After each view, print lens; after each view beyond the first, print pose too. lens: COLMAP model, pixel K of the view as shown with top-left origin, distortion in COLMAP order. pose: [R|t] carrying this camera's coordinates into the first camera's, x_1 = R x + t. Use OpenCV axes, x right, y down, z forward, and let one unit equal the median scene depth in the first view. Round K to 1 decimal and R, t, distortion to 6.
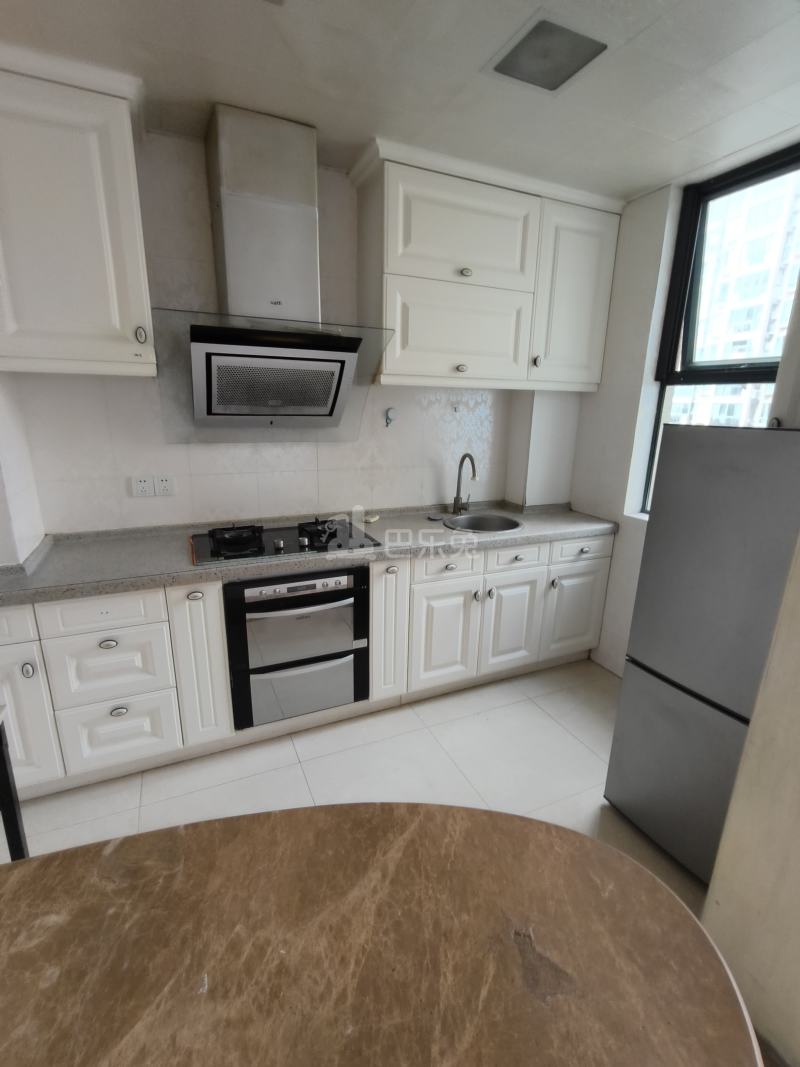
lens RADIAL K [[497.4, 0, 413.5], [0, 497.4, 544.9], [0, 0, 1]] dist [-0.005861, 0.002654]
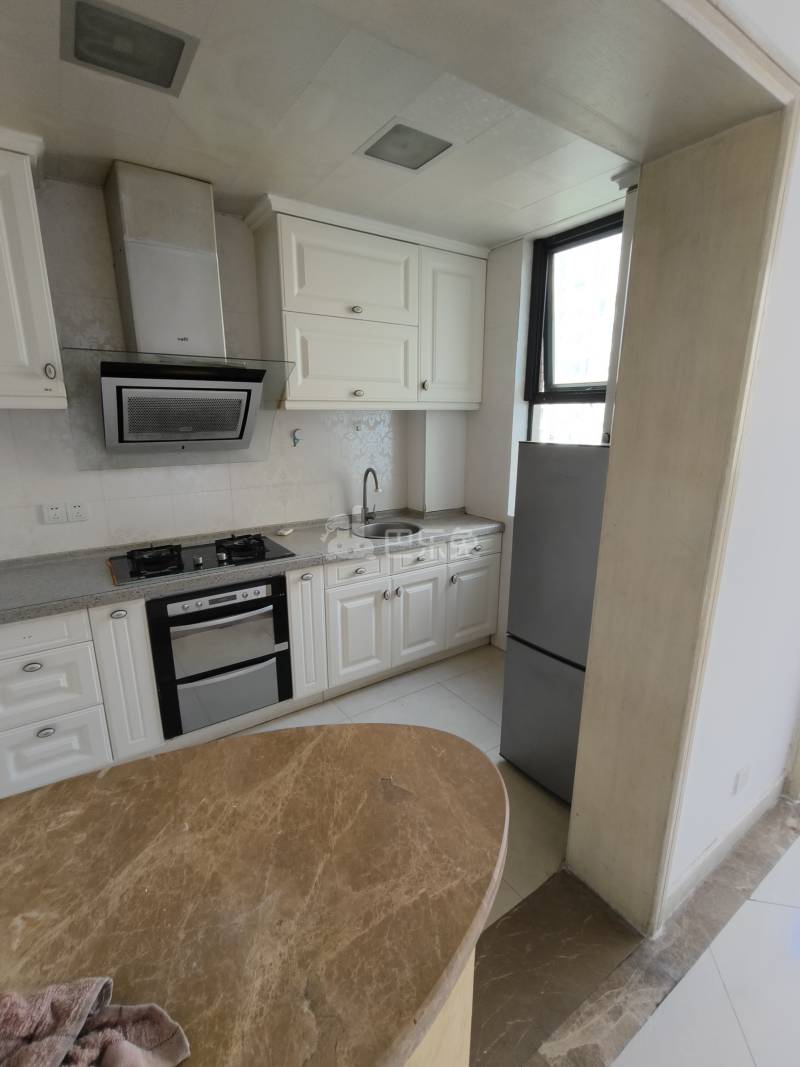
lens RADIAL K [[497.4, 0, 404.8], [0, 497.4, 545.6], [0, 0, 1]] dist [-0.005861, 0.002654]
pose [[0.987765, -0.062529, 0.142868, 0.020167], [0.064875, 0.997823, -0.011817, 0.008695], [-0.141818, 0.020940, 0.989671, -0.136054]]
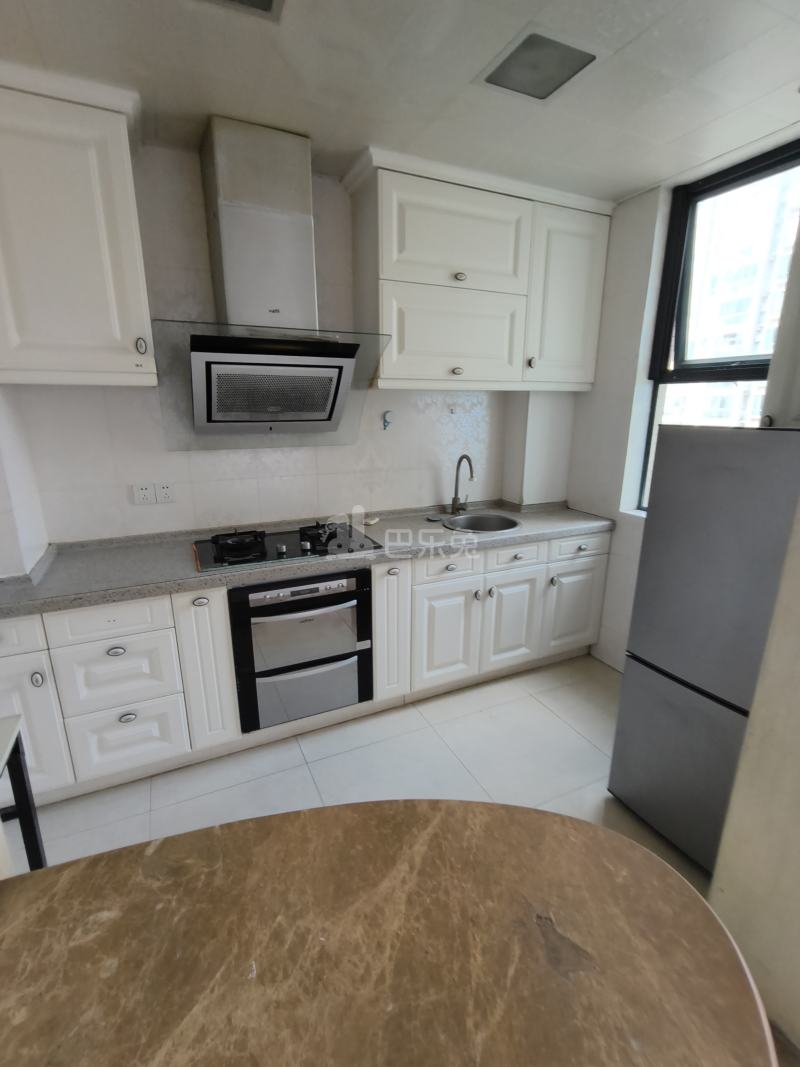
lens RADIAL K [[497.4, 0, 411.1], [0, 497.4, 544.7], [0, 0, 1]] dist [-0.005861, 0.002654]
pose [[0.999759, -0.021521, 0.004397, -0.011885], [0.021509, 0.999765, 0.002804, -0.007468], [-0.004456, -0.002709, 0.999986, -0.015826]]
